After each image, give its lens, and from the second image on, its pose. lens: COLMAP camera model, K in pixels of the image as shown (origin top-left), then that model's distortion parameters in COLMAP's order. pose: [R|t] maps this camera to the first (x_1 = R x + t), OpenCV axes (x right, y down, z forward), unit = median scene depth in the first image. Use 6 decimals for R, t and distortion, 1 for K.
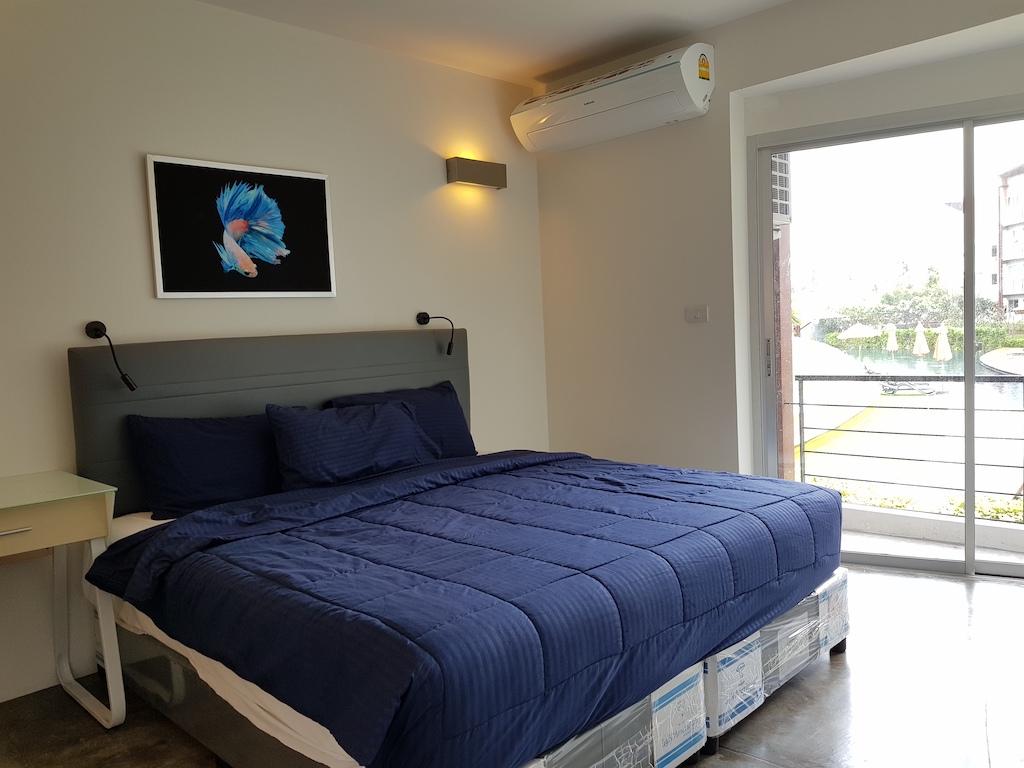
lens RADIAL K [[792.3, 0, 514.6], [0, 792.3, 388.1], [0, 0, 1]] dist [0.043843, -0.094206]
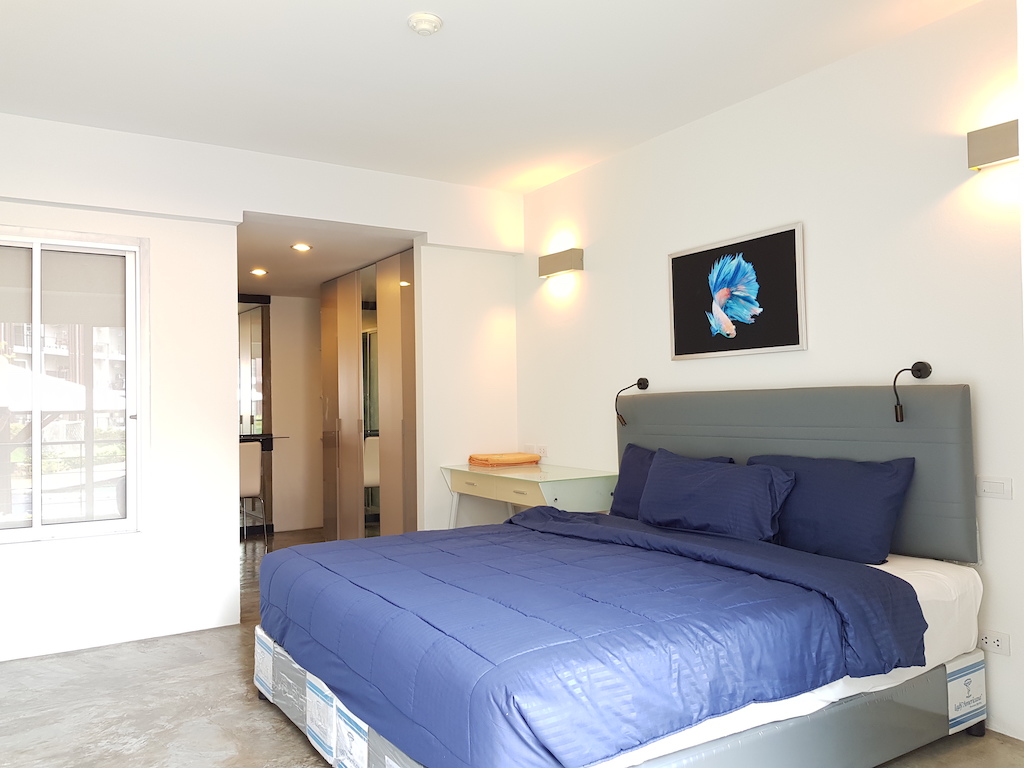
lens RADIAL K [[792.3, 0, 514.6], [0, 792.3, 388.1], [0, 0, 1]] dist [0.043843, -0.094206]
pose [[-0.213435, 0.043013, -0.976010, 0.830903], [-0.033748, 0.998109, 0.051367, -0.115336], [0.976374, 0.043902, -0.211580, 0.939336]]
